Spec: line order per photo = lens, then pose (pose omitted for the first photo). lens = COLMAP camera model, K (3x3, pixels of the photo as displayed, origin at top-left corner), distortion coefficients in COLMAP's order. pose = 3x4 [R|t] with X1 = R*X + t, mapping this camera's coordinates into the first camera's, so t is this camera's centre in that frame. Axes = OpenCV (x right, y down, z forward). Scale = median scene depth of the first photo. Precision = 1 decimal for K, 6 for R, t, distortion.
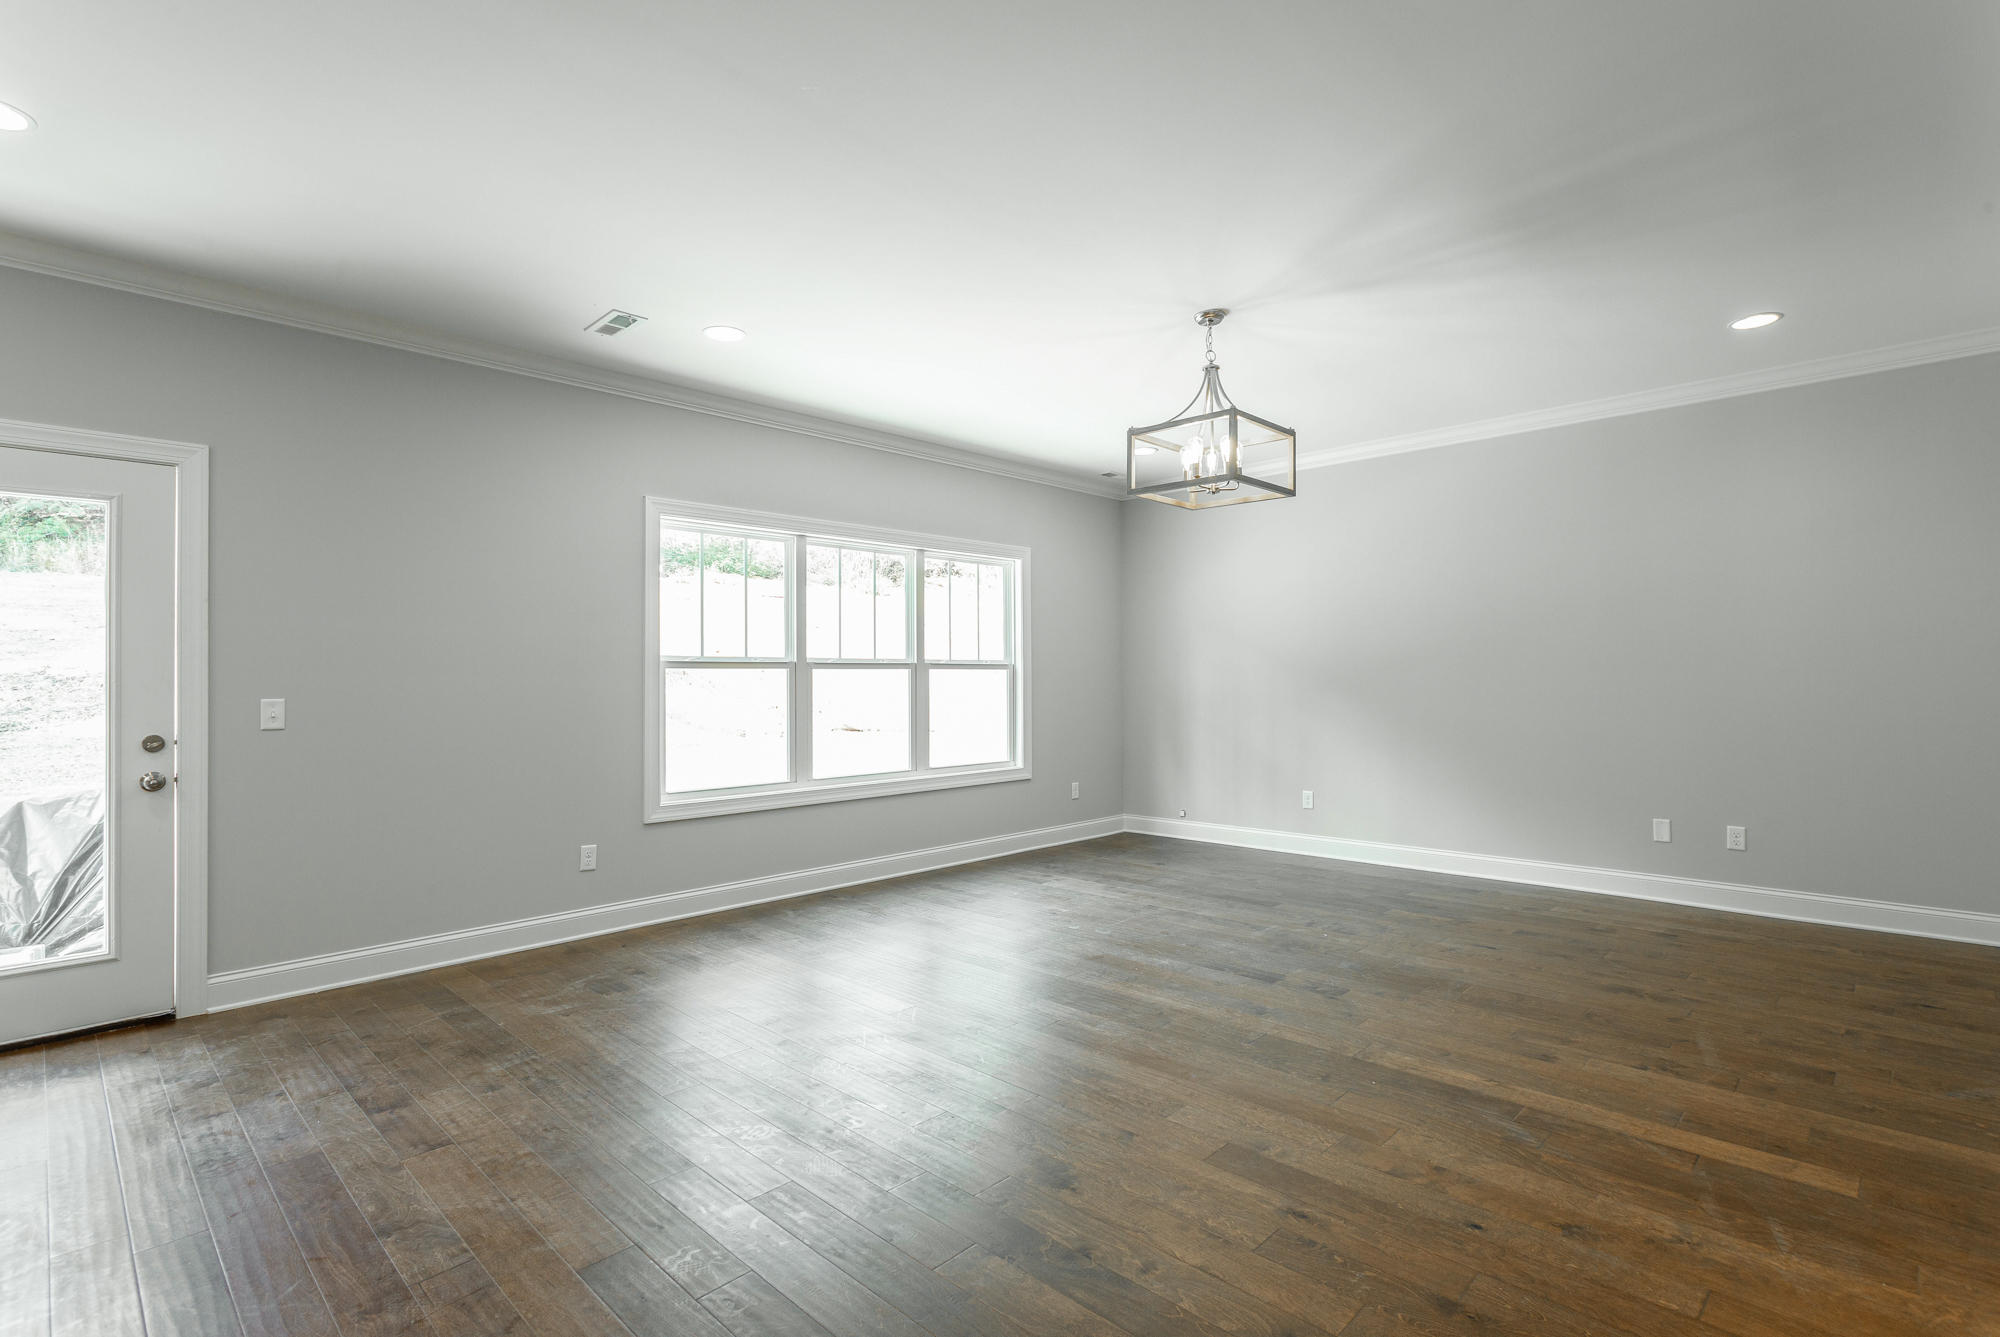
lens RADIAL K [[951.6, 0, 1003.4], [0, 951.6, 672.7], [0, 0, 1]] dist [-0.007108, 0.005482]
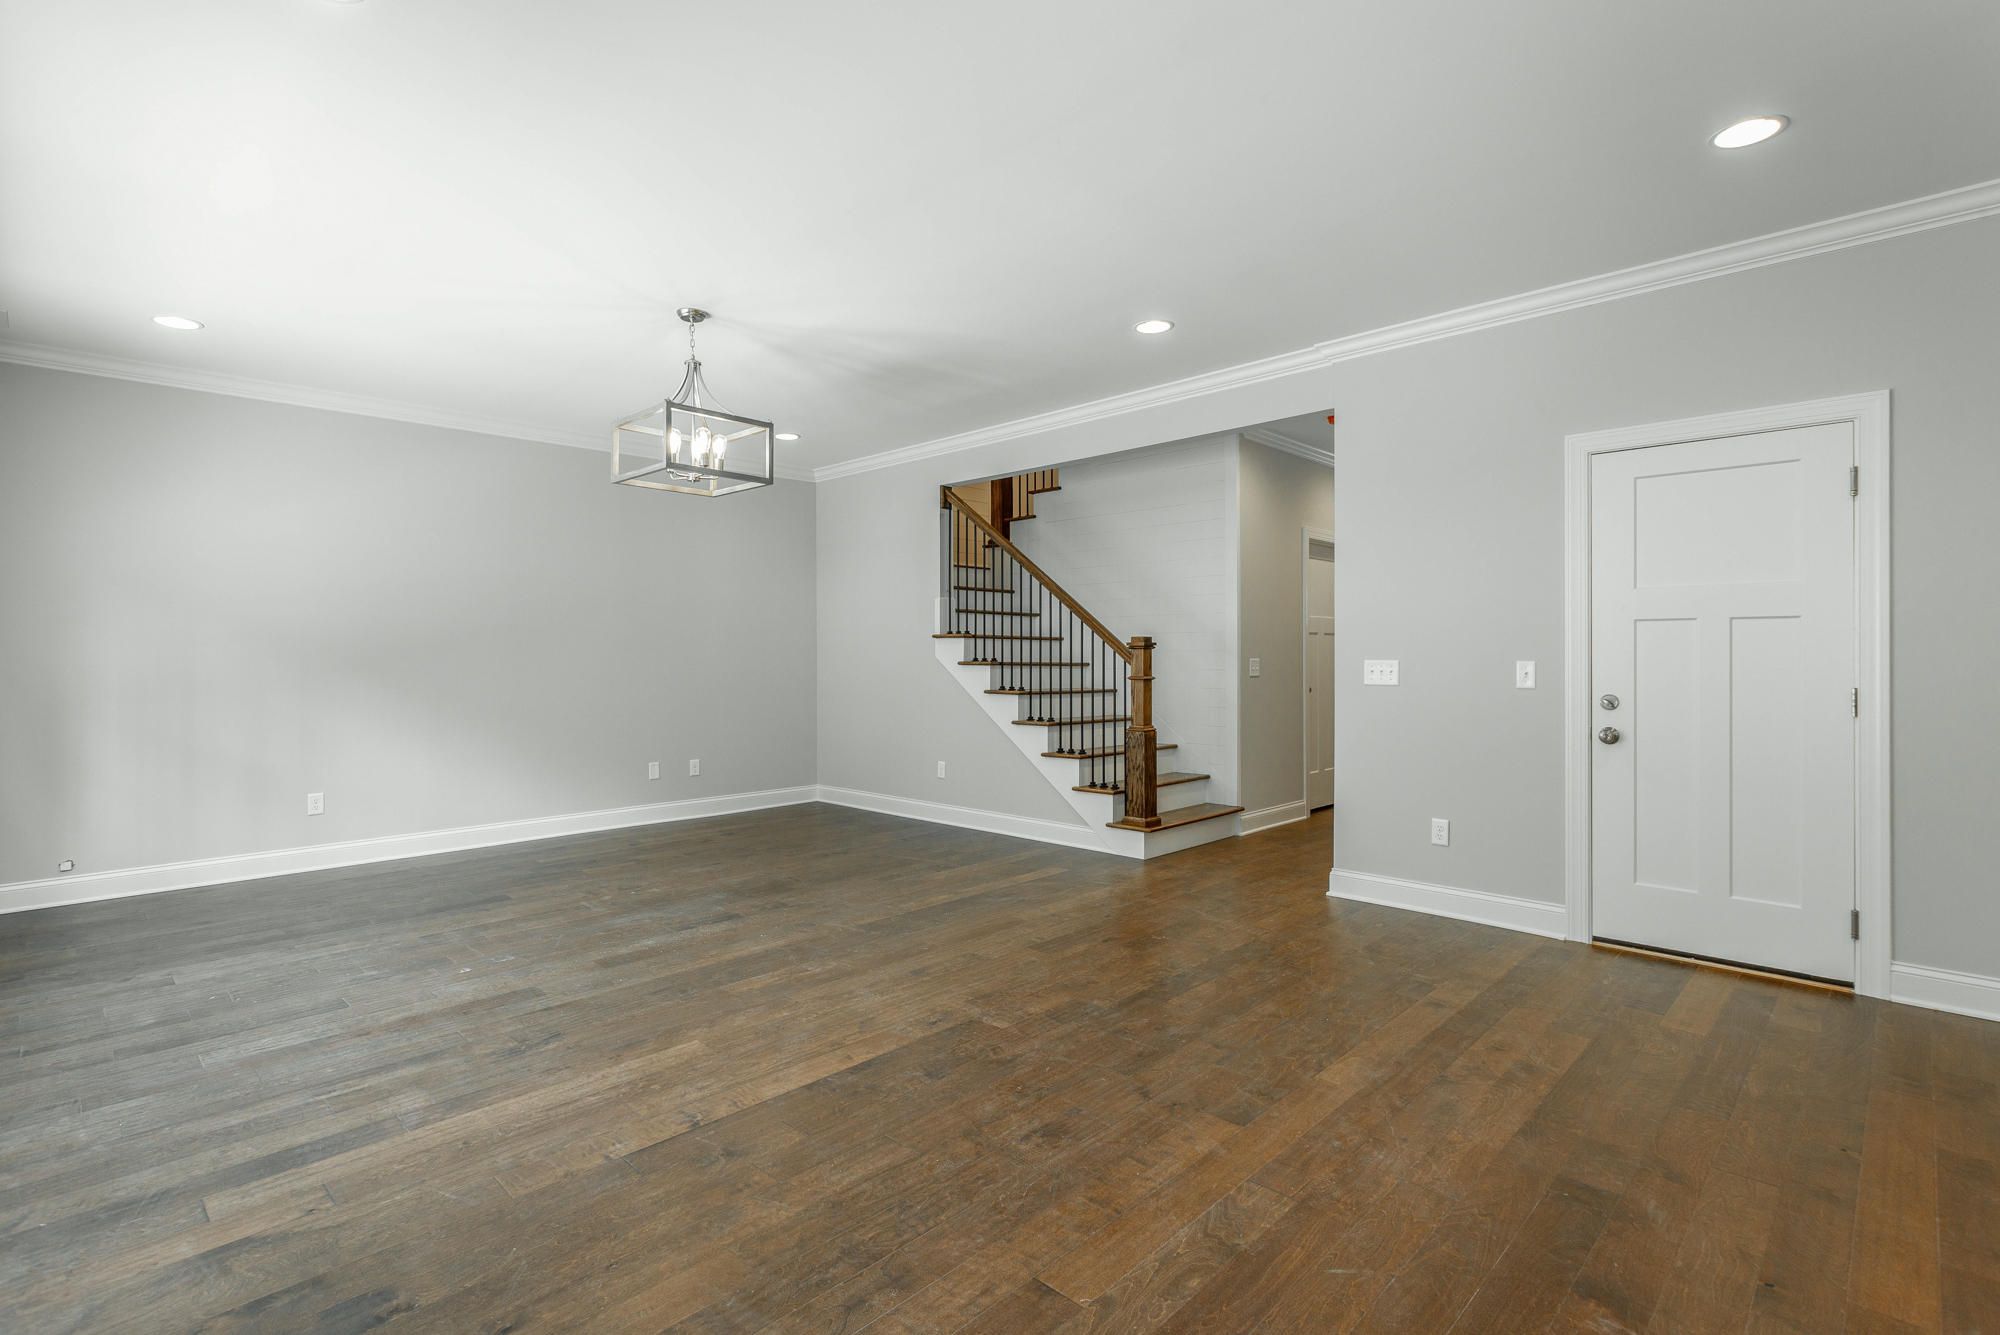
lens RADIAL K [[951.6, 0, 996.4], [0, 951.6, 651.3], [0, 0, 1]] dist [-0.007108, 0.005482]
pose [[-0.001499, 0.010421, 0.999945, -0.930110], [-0.002204, 0.999943, -0.010425, 0.013223], [-0.999996, -0.002220, -0.001476, 0.727462]]
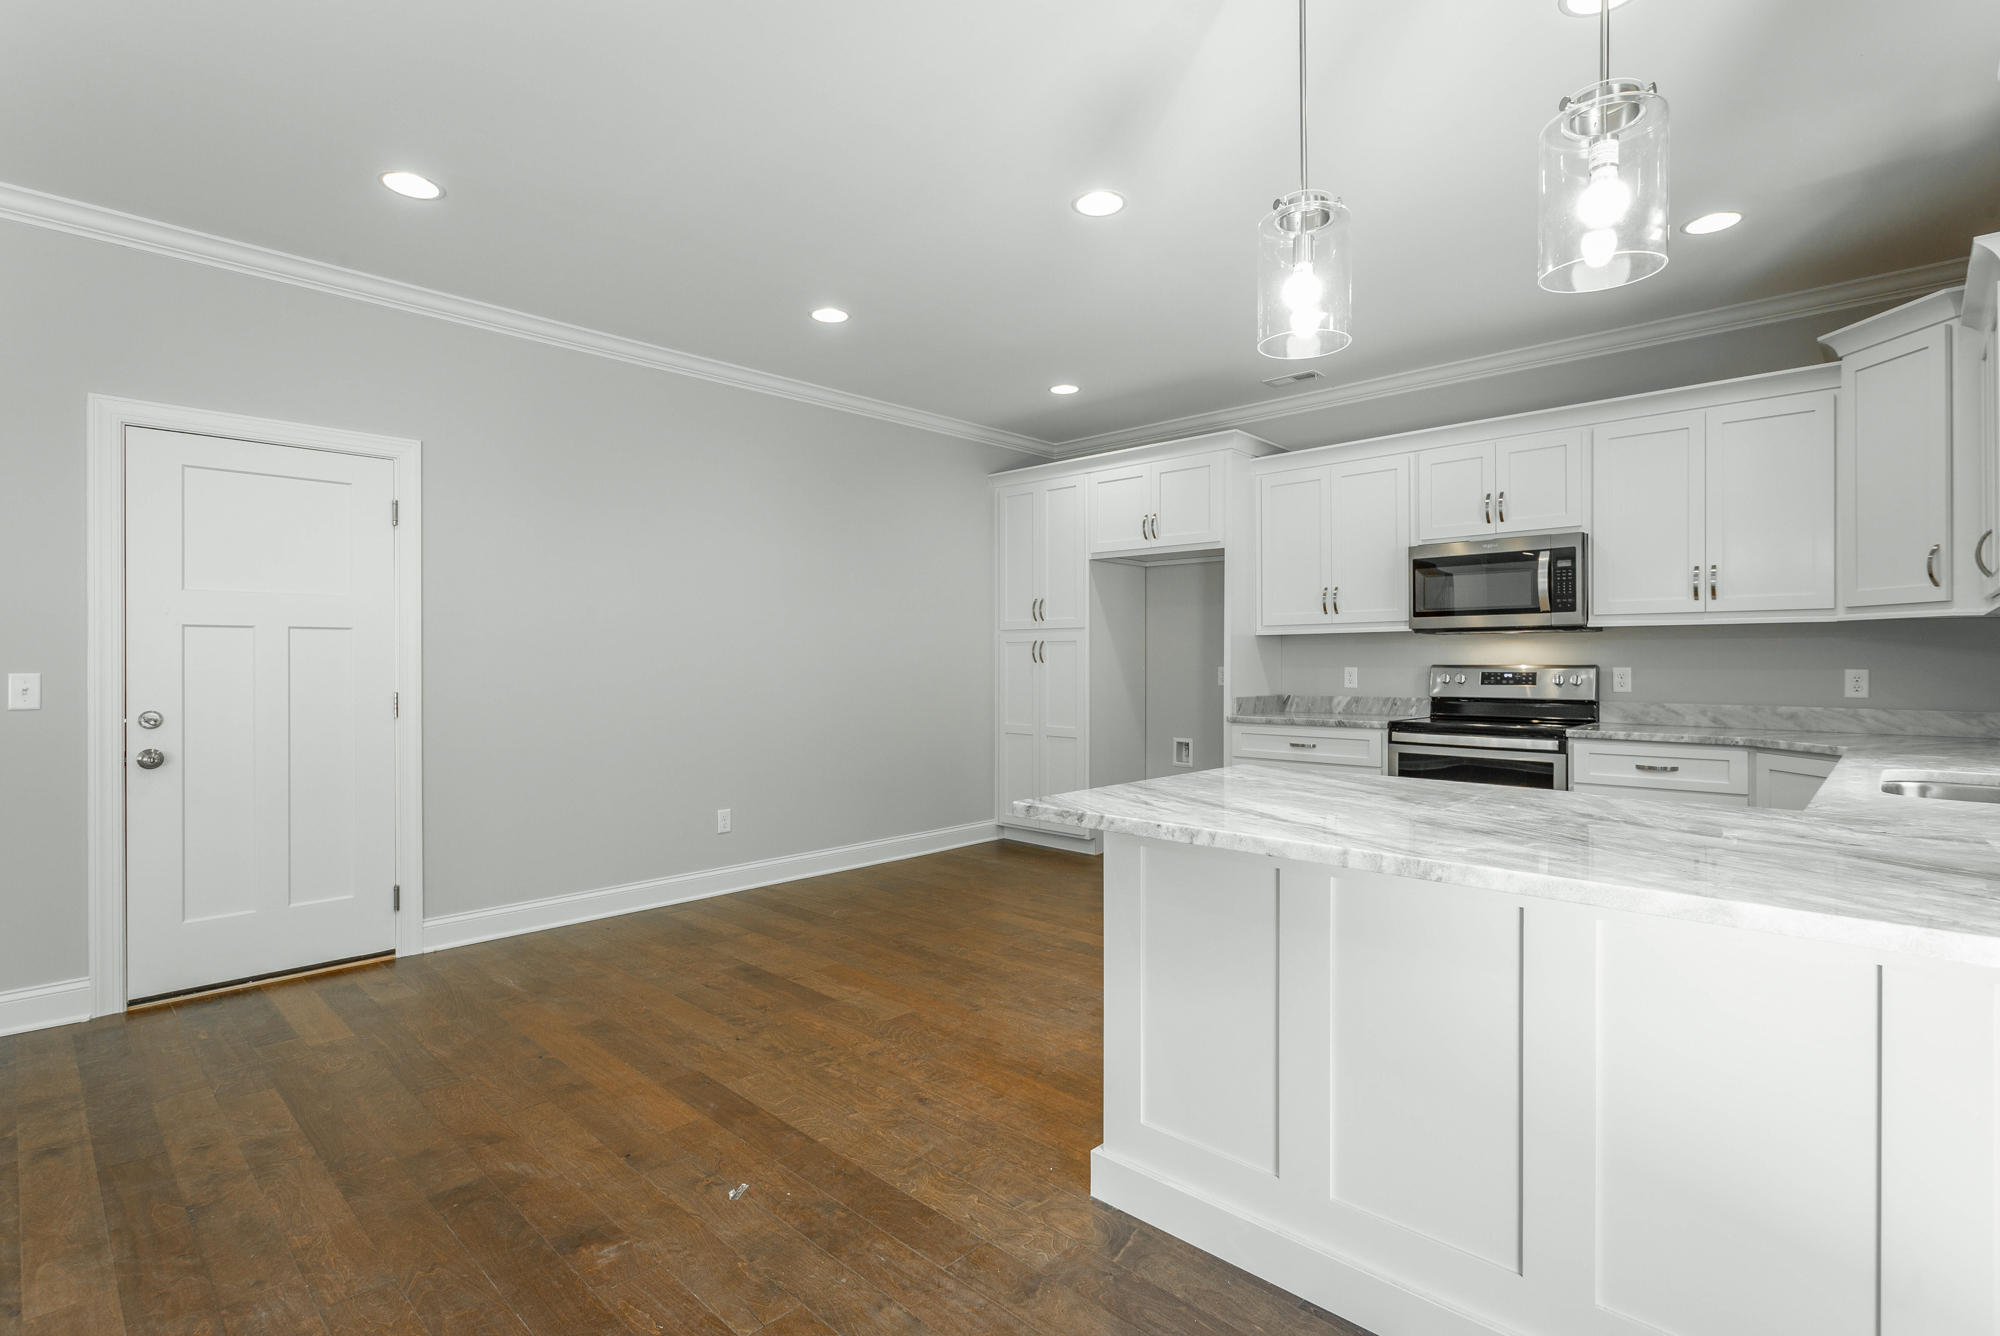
lens RADIAL K [[951.6, 0, 1002.2], [0, 951.6, 664.2], [0, 0, 1]] dist [-0.007108, 0.005482]
pose [[-0.999782, 0.010522, -0.018007, -0.662910], [0.010525, 0.999945, -0.000095, 0.012880], [0.018005, -0.000284, -0.999838, 0.969182]]
